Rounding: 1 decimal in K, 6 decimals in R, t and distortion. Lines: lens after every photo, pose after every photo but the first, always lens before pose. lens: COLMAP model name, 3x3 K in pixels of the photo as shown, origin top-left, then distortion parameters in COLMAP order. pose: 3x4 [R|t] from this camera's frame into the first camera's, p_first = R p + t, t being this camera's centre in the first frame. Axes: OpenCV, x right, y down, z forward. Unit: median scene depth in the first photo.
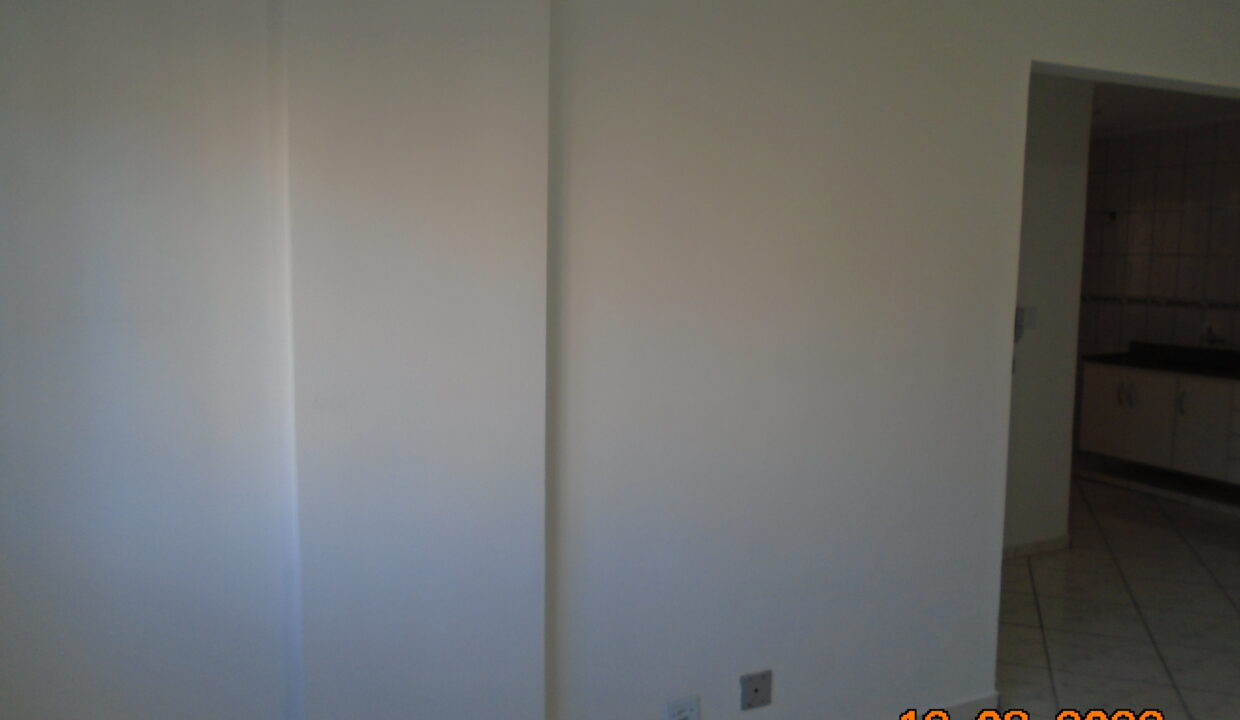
lens RADIAL K [[950.2, 0, 620.0], [0, 950.2, 360.0], [0, 0, 1]] dist [-0.015471, 0.009685]
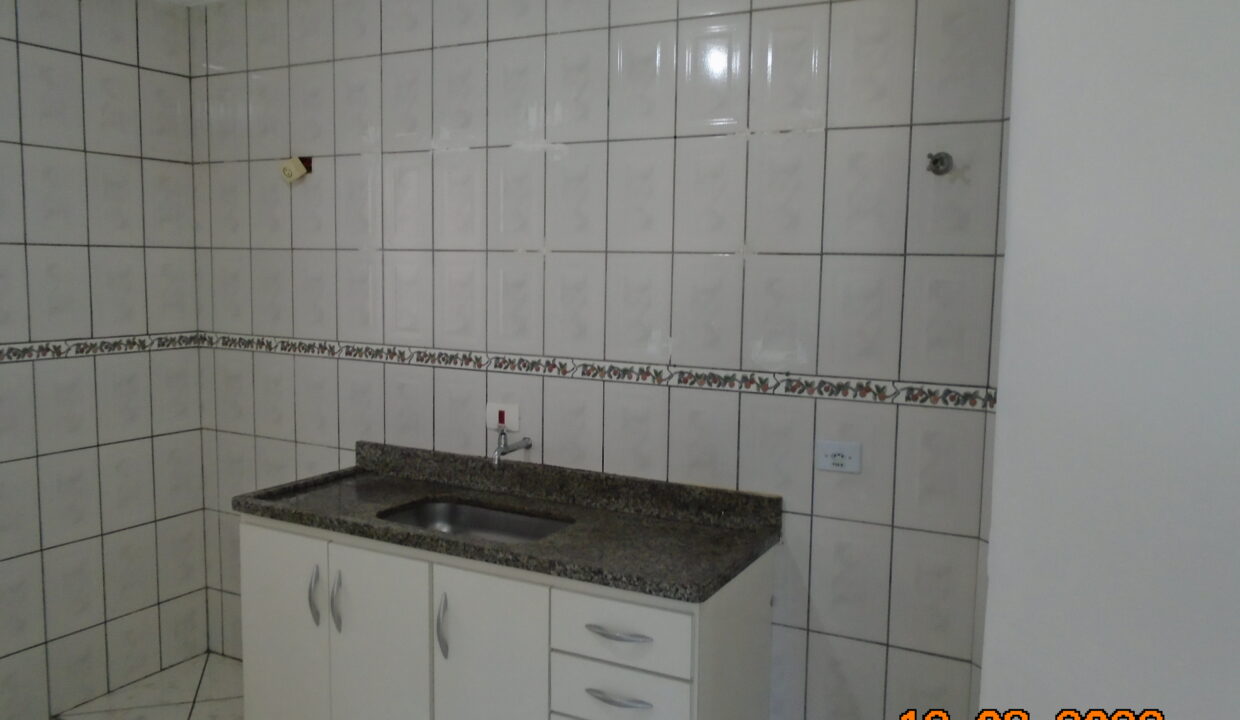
lens RADIAL K [[950.2, 0, 620.0], [0, 950.2, 360.0], [0, 0, 1]] dist [-0.015471, 0.009685]
pose [[0.802501, -0.059295, 0.593697, 0.402153], [0.058423, 0.998077, 0.020711, -0.065439], [-0.593783, 0.018065, 0.804422, 0.602904]]
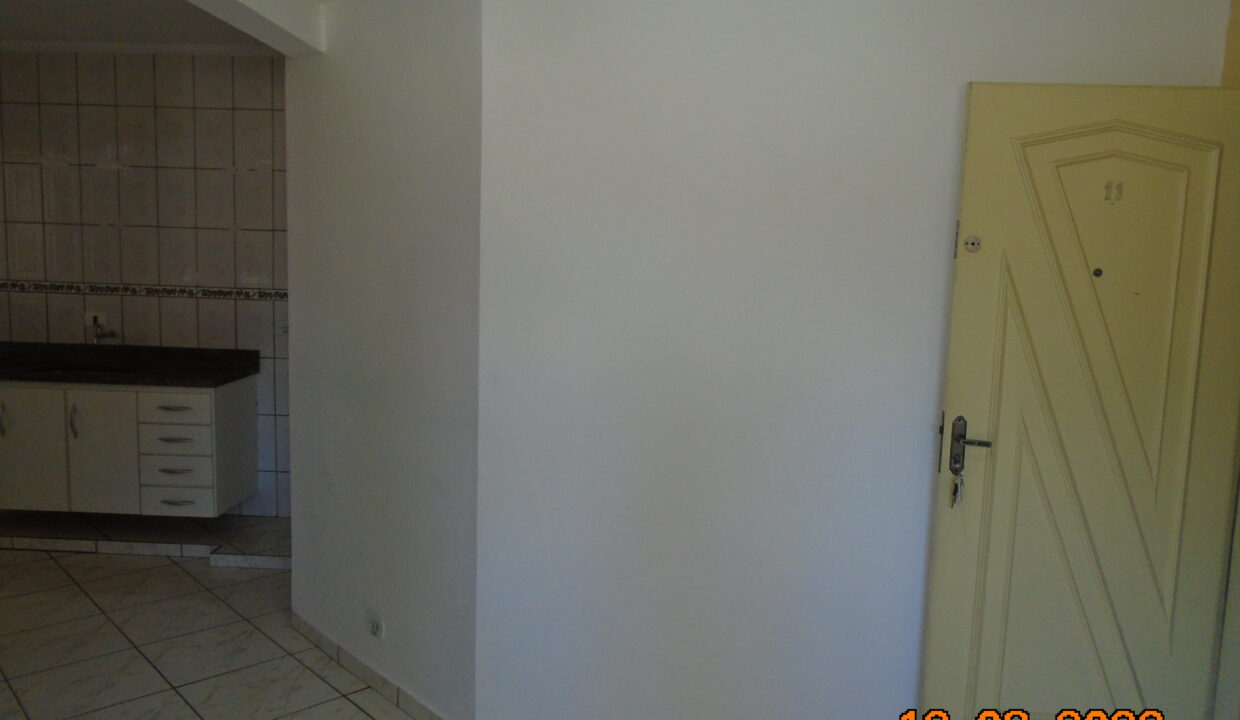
lens RADIAL K [[950.2, 0, 620.0], [0, 950.2, 360.0], [0, 0, 1]] dist [-0.015471, 0.009685]
pose [[0.462756, -0.105644, 0.880168, 0.130245], [0.068696, 0.994162, 0.083209, -0.034857], [-0.883820, 0.021959, 0.467311, 0.248577]]
